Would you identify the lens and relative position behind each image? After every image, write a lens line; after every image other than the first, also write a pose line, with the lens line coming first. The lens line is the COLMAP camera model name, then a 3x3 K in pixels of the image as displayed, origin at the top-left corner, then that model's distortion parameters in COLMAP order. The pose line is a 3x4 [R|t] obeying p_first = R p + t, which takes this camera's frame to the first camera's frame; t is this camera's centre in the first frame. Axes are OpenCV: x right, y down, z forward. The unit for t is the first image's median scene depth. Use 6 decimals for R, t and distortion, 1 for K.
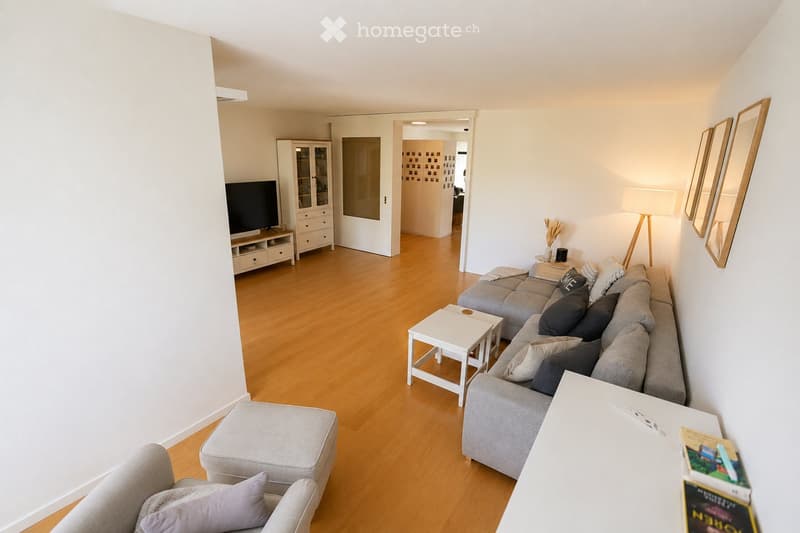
lens RADIAL K [[367.8, 0, 403.0], [0, 367.8, 262.4], [0, 0, 1]] dist [-0.000305, -0.000003]
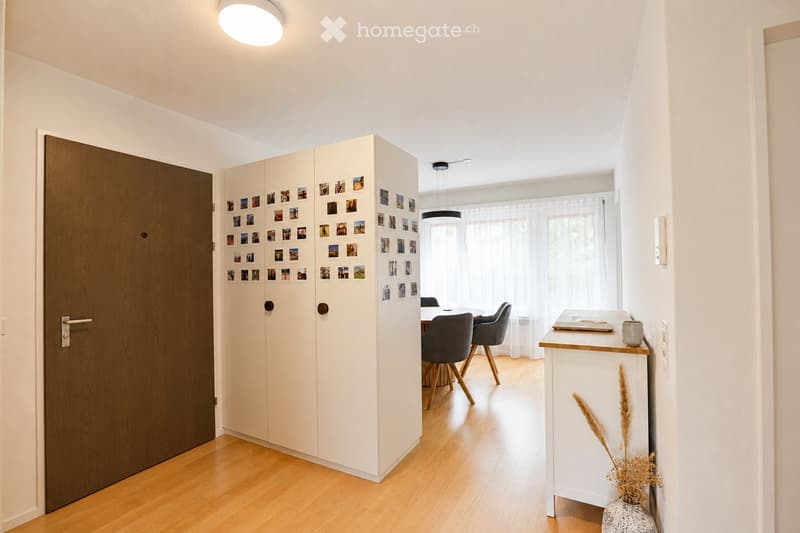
lens RADIAL K [[367.8, 0, 399.6], [0, 367.8, 268.4], [0, 0, 1]] dist [-0.000305, -0.000003]
pose [[0.995989, -0.031127, 0.083882, 0.099313], [0.054022, 0.956562, -0.286478, -0.143409], [-0.071321, 0.289861, 0.954408, 0.723288]]
